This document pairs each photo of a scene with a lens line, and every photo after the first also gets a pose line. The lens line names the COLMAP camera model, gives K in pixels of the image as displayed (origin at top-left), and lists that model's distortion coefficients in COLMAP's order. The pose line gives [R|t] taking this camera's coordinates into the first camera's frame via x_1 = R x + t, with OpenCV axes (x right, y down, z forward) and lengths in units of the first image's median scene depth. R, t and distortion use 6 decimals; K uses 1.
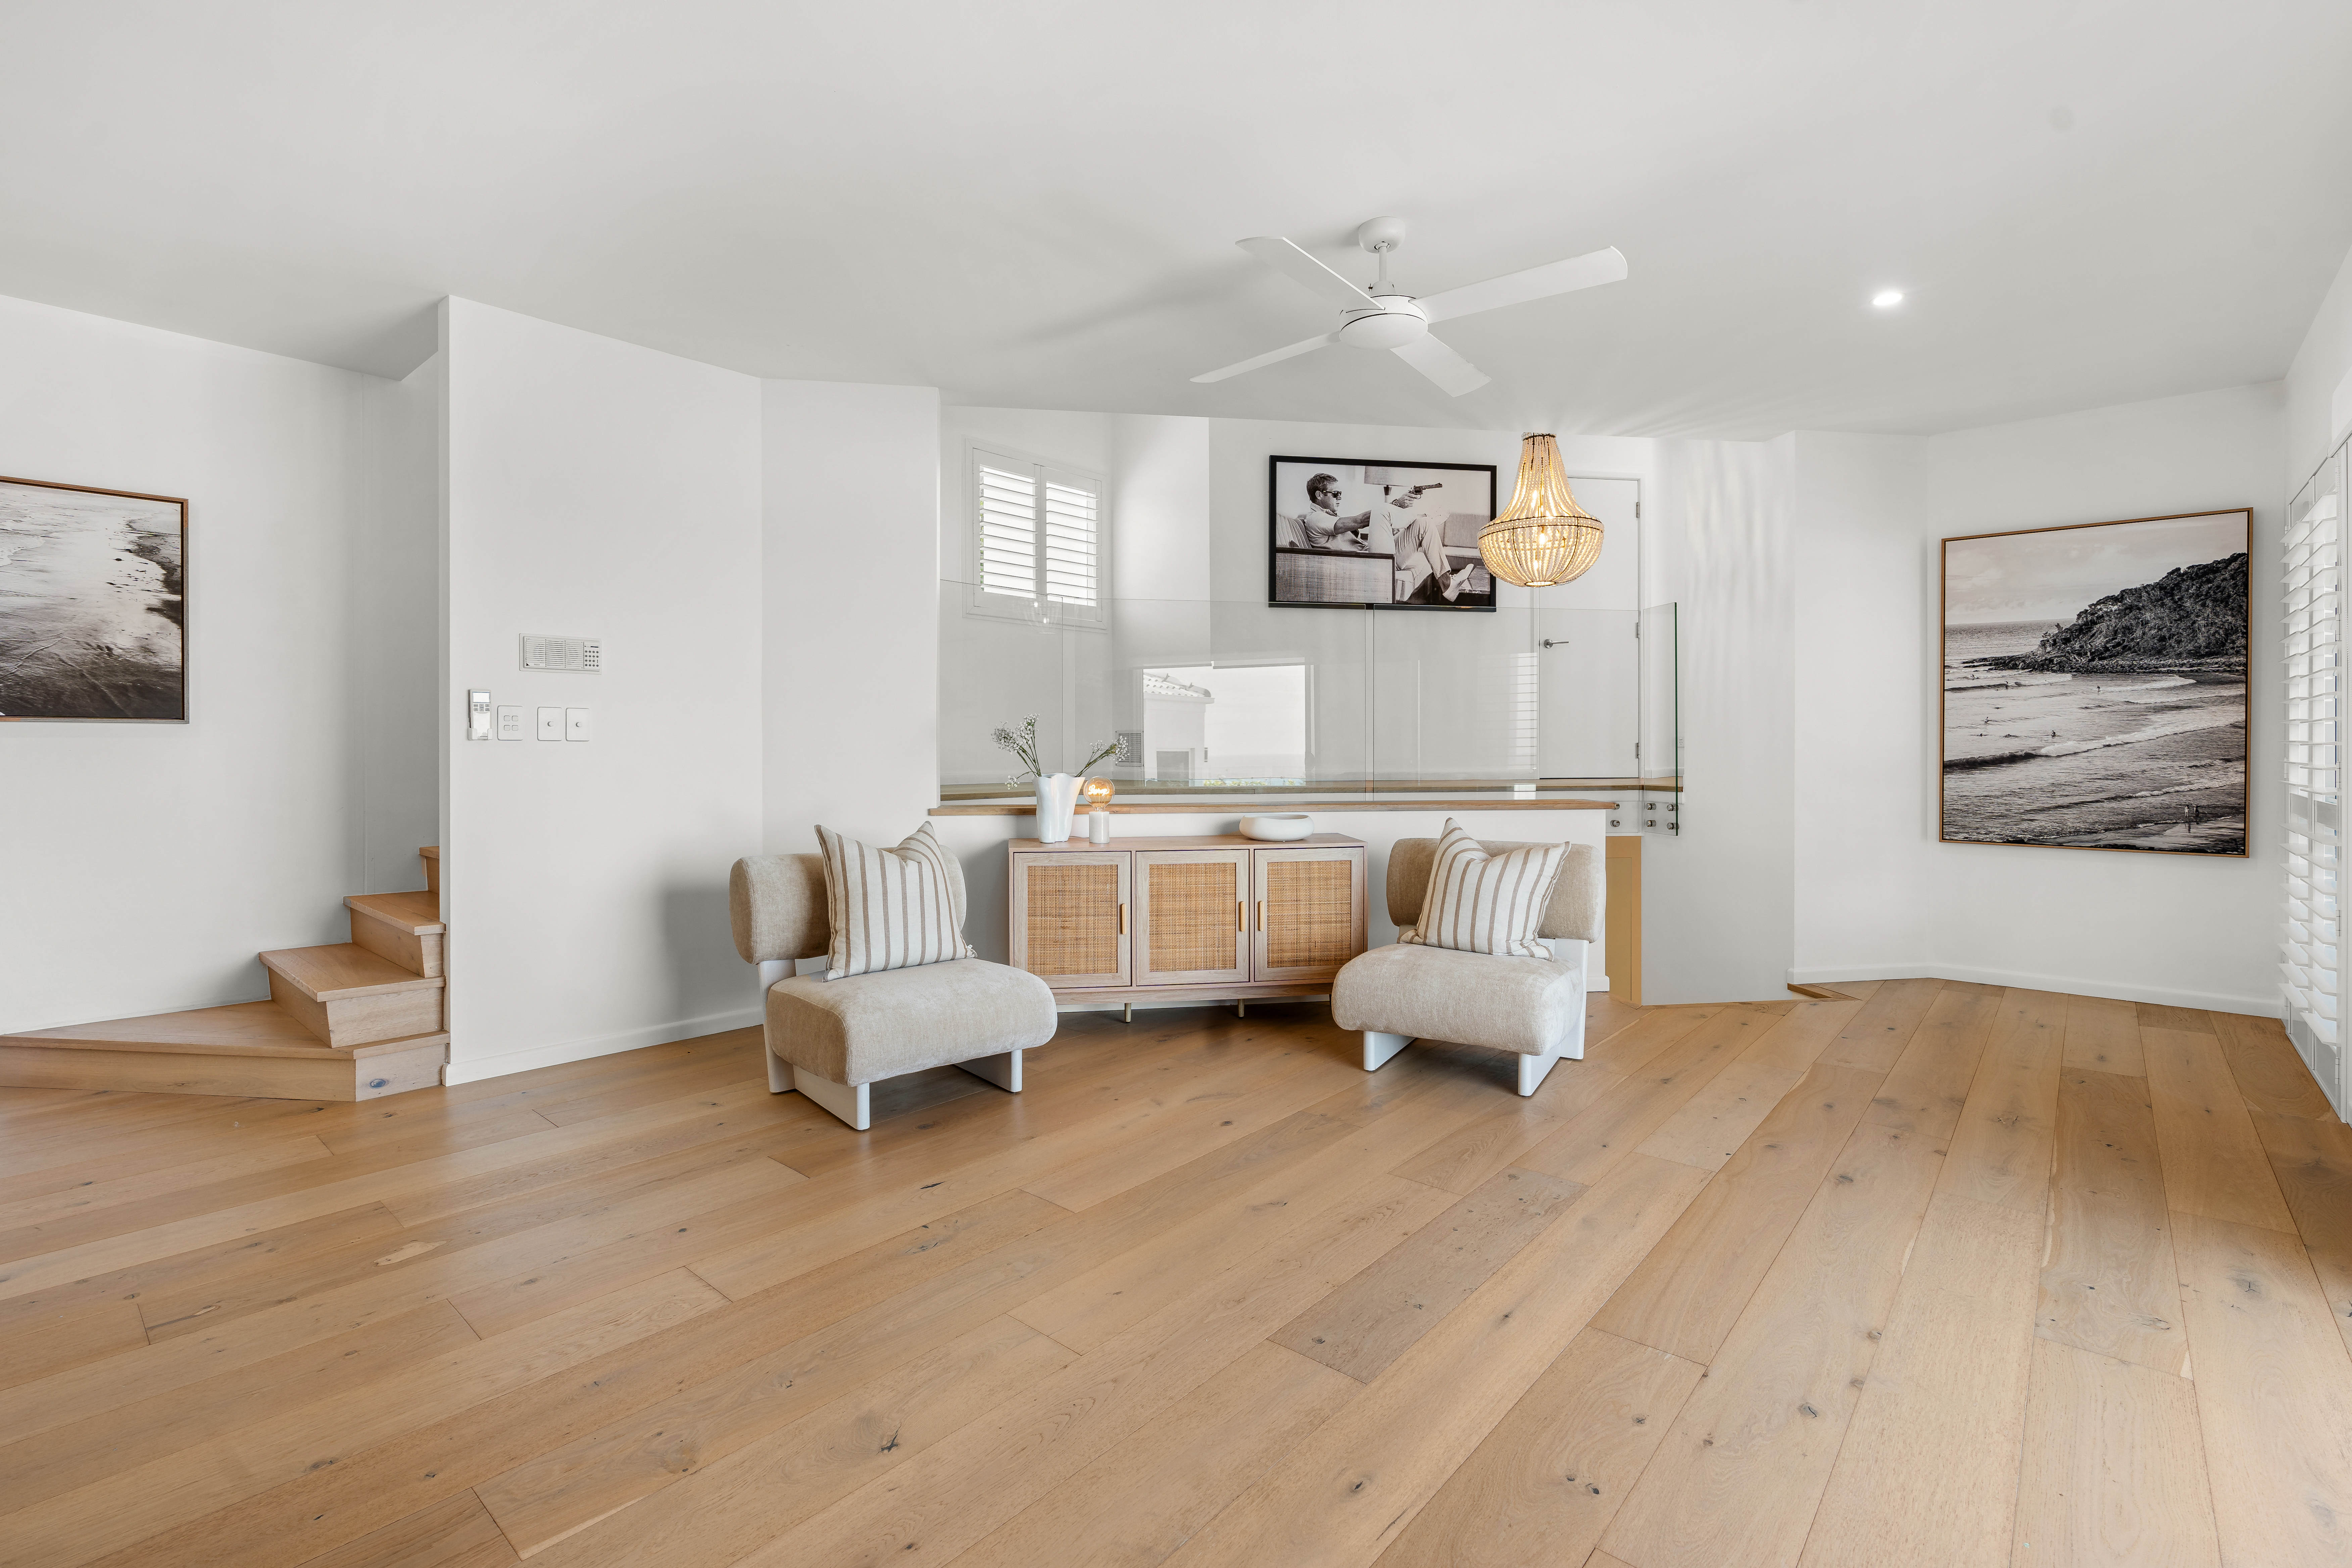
lens RADIAL K [[1043.1, 0, 1187.1], [0, 1043.1, 765.2], [0, 0, 1]] dist [0.002725, 0.000199]
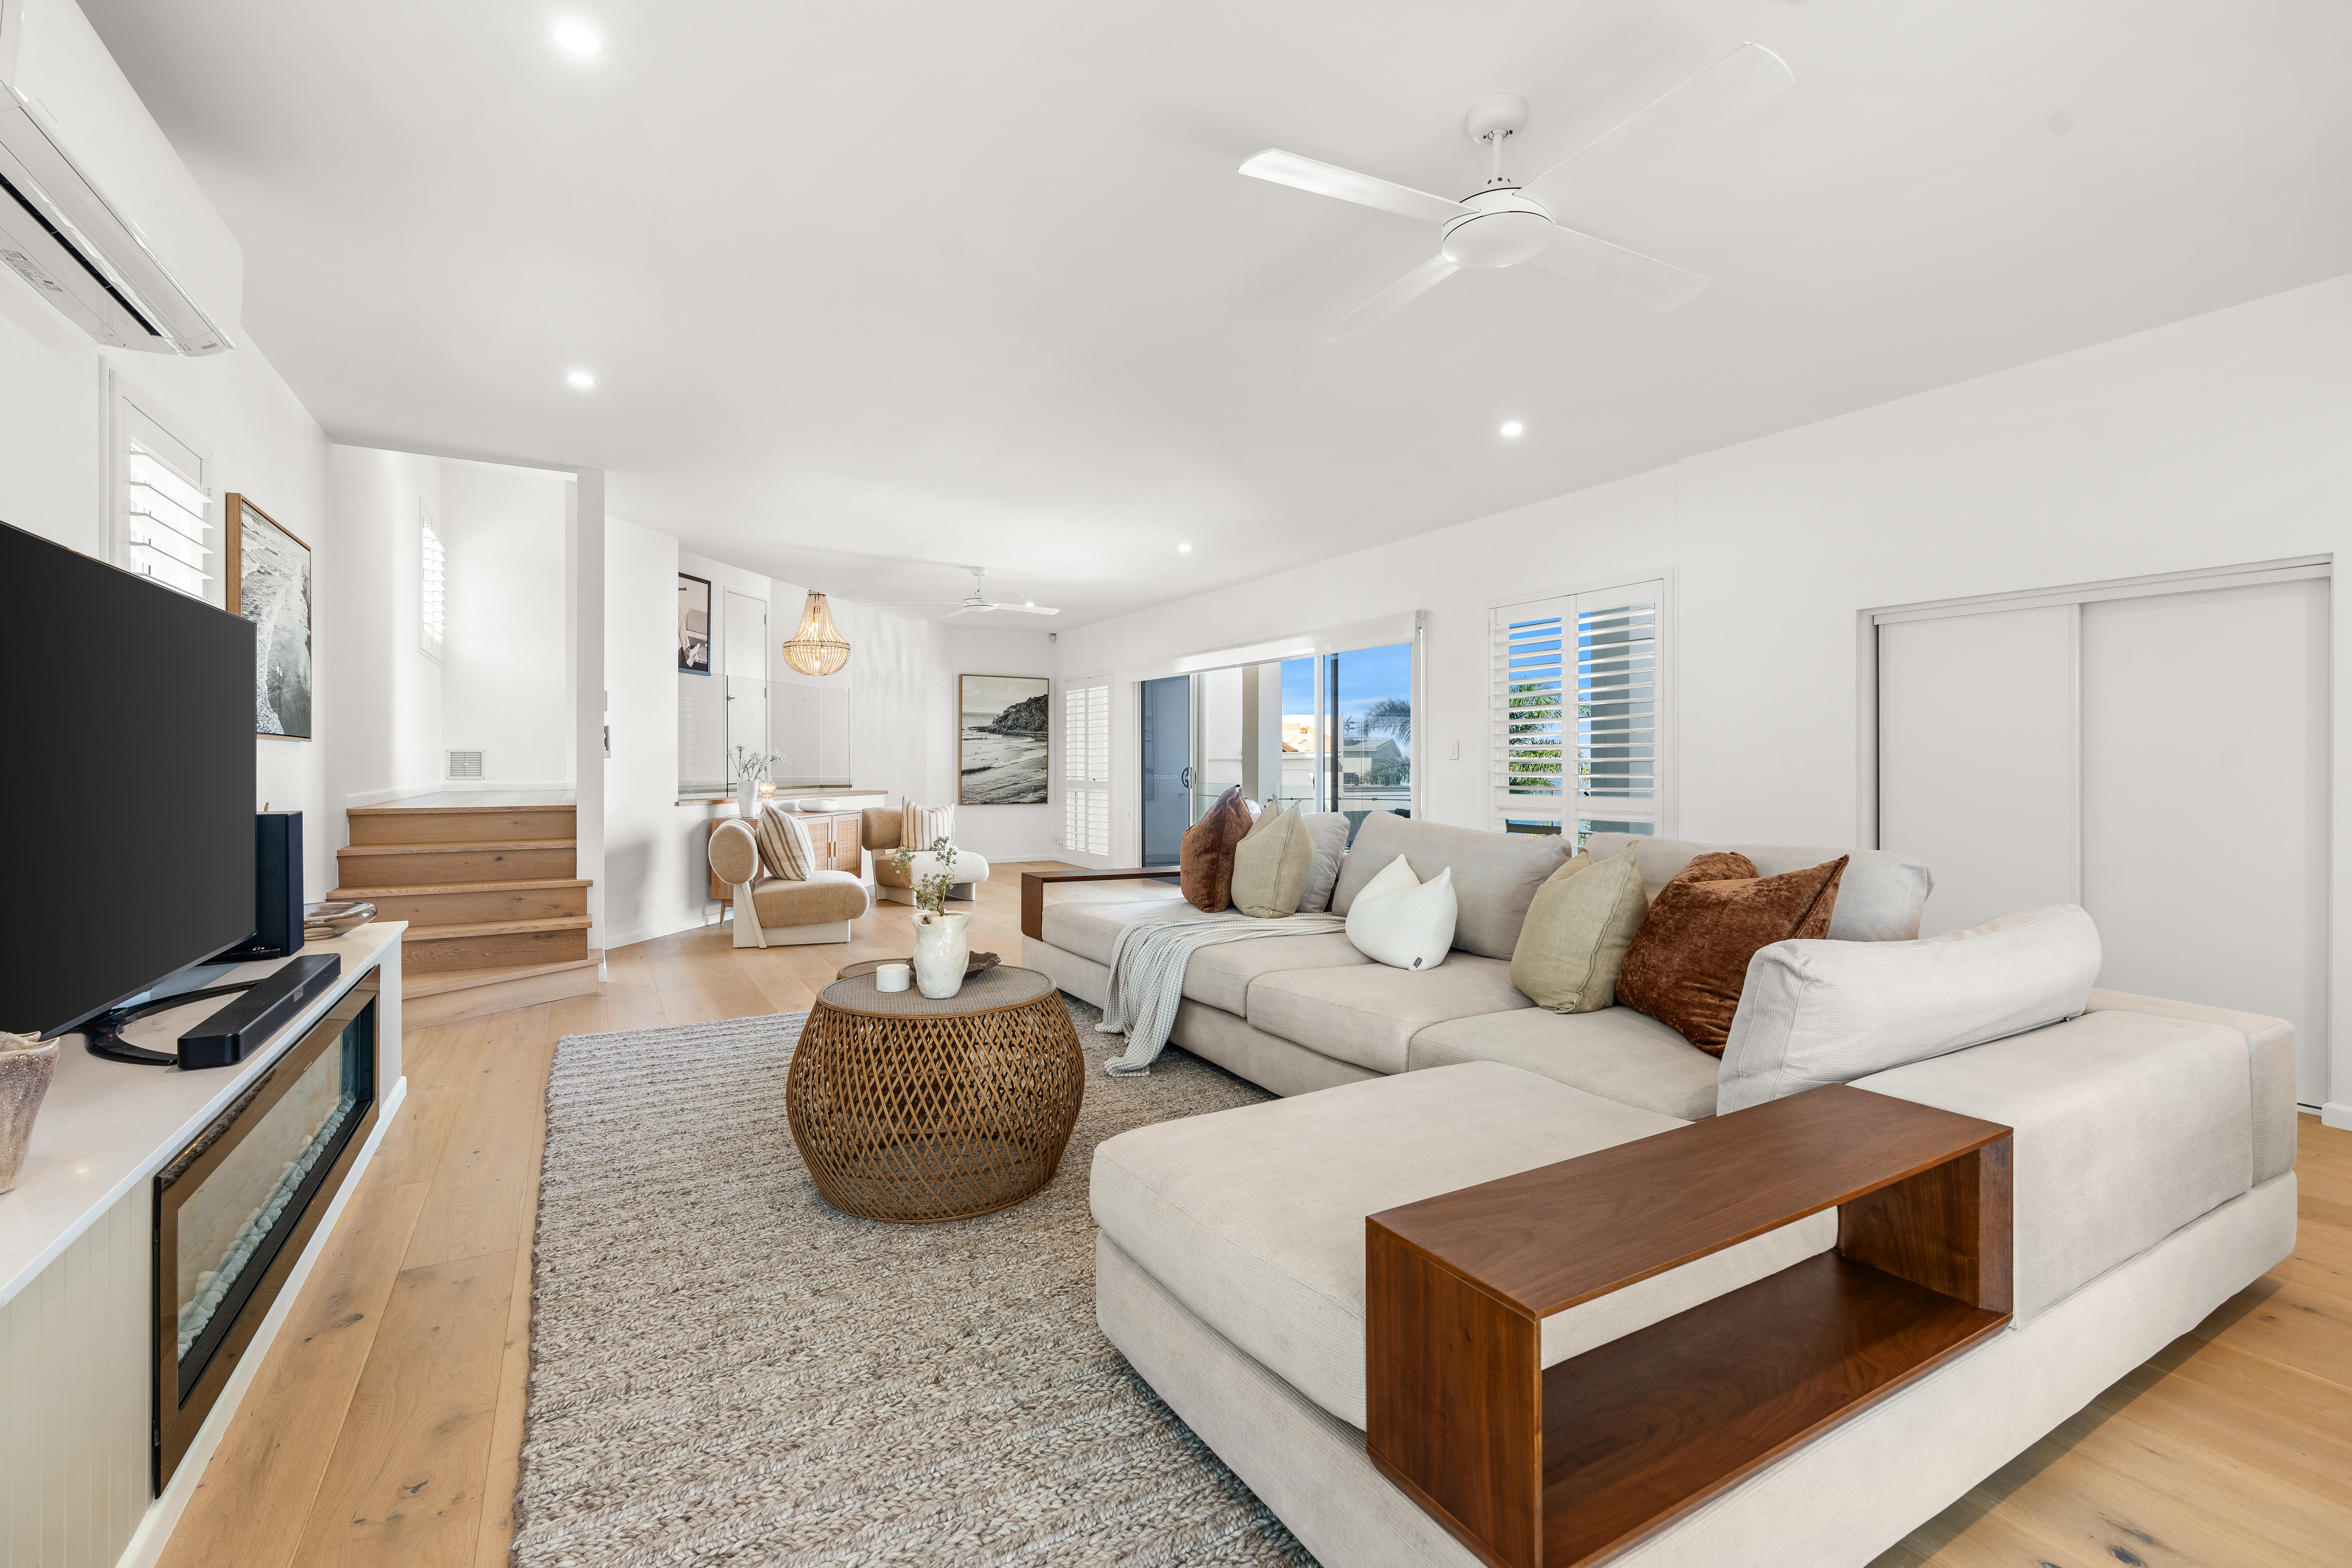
lens RADIAL K [[1043.1, 0, 1181.9], [0, 1043.1, 772.1], [0, 0, 1]] dist [0.002725, 0.000199]
pose [[0.340903, -0.004153, 0.940089, -1.358796], [0.017288, 0.999849, -0.001852, 0.013937], [-0.939940, 0.016884, 0.340923, -0.258964]]
